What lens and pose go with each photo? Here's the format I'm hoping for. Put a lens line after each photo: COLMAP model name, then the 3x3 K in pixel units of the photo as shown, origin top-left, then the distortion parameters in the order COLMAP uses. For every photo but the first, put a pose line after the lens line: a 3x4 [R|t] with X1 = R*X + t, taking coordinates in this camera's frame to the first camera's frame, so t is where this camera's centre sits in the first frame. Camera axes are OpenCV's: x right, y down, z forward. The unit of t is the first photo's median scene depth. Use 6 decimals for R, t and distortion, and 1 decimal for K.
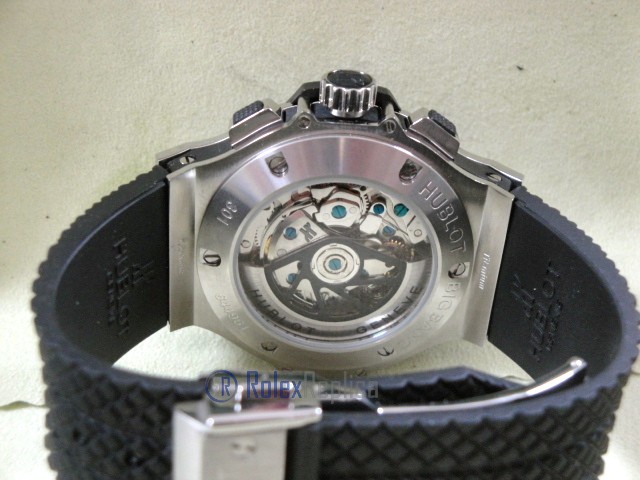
lens RADIAL K [[1002.4, 0, 320.0], [0, 1002.4, 240.0], [0, 0, 1]] dist [-0.004210, 0.693467]
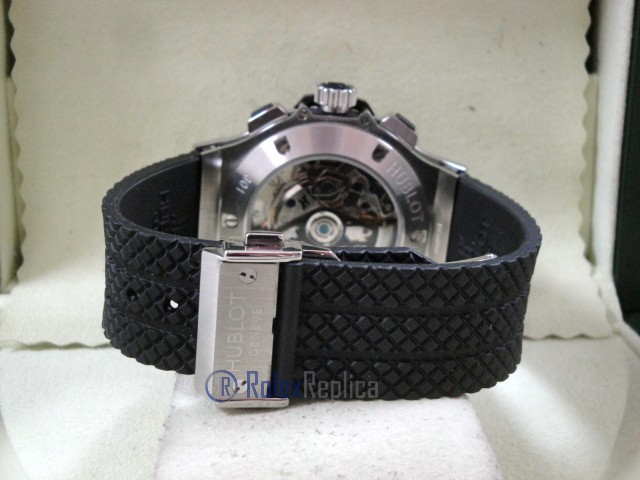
lens RADIAL K [[965.9, 0, 320.0], [0, 965.9, 240.0], [0, 0, 1]] dist [0.027806, 0.765757]
pose [[0.999536, 0.022670, -0.020354, 0.037174], [-0.025990, 0.983071, -0.181371, 0.280451], [0.015898, 0.181816, 0.983204, -0.257613]]
